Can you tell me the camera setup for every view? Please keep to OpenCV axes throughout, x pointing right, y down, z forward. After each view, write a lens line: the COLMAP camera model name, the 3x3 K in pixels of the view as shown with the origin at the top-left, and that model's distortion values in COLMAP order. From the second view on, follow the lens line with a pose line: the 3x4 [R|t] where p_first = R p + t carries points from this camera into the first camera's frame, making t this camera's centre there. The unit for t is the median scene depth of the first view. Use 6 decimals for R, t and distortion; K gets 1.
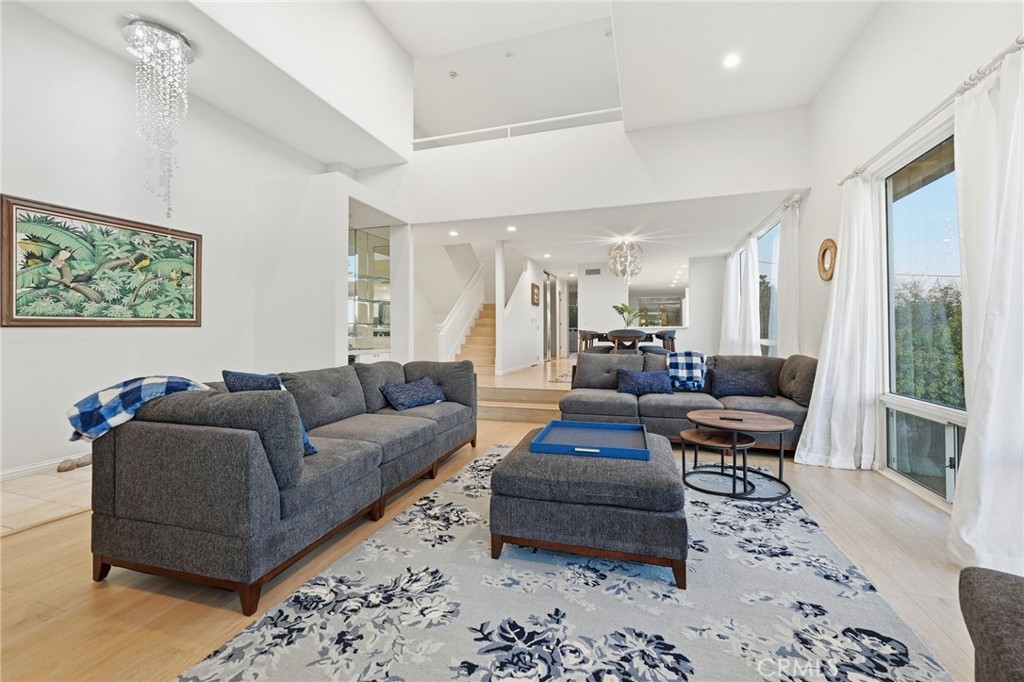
lens RADIAL K [[417.8, 0, 514.6], [0, 417.8, 334.7], [0, 0, 1]] dist [-0.000636, -0.000519]
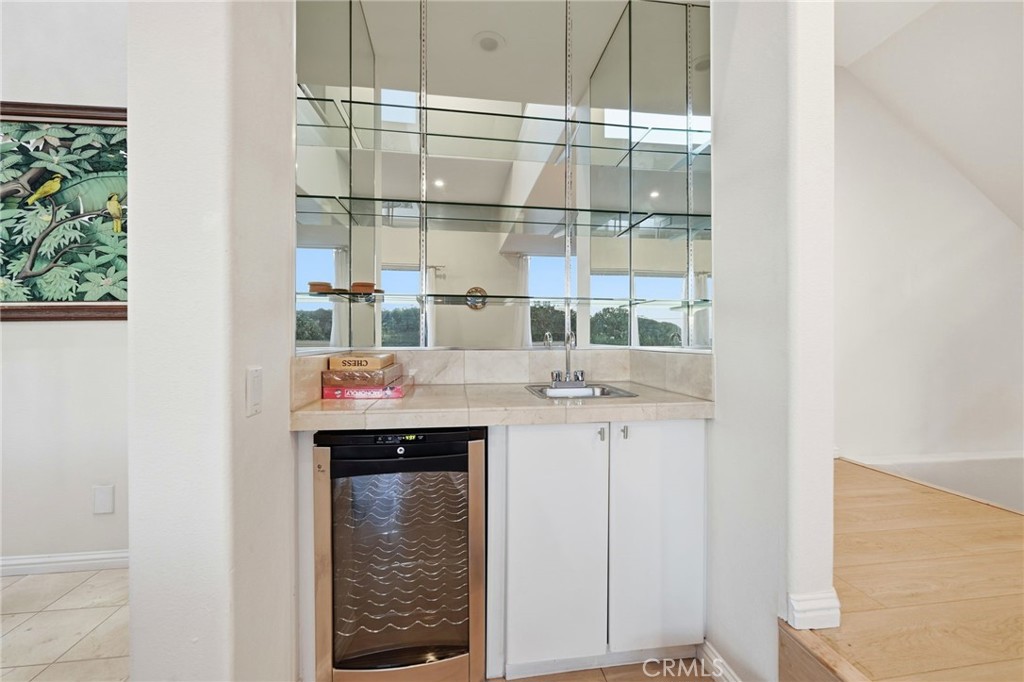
lens RADIAL K [[417.8, 0, 512.6], [0, 417.8, 340.2], [0, 0, 1]] dist [-0.000636, -0.000519]
pose [[0.428279, 0.005691, -0.903629, -0.224457], [-0.003980, 0.999982, 0.004411, -0.000121], [0.903638, 0.001707, 0.428294, 1.281112]]
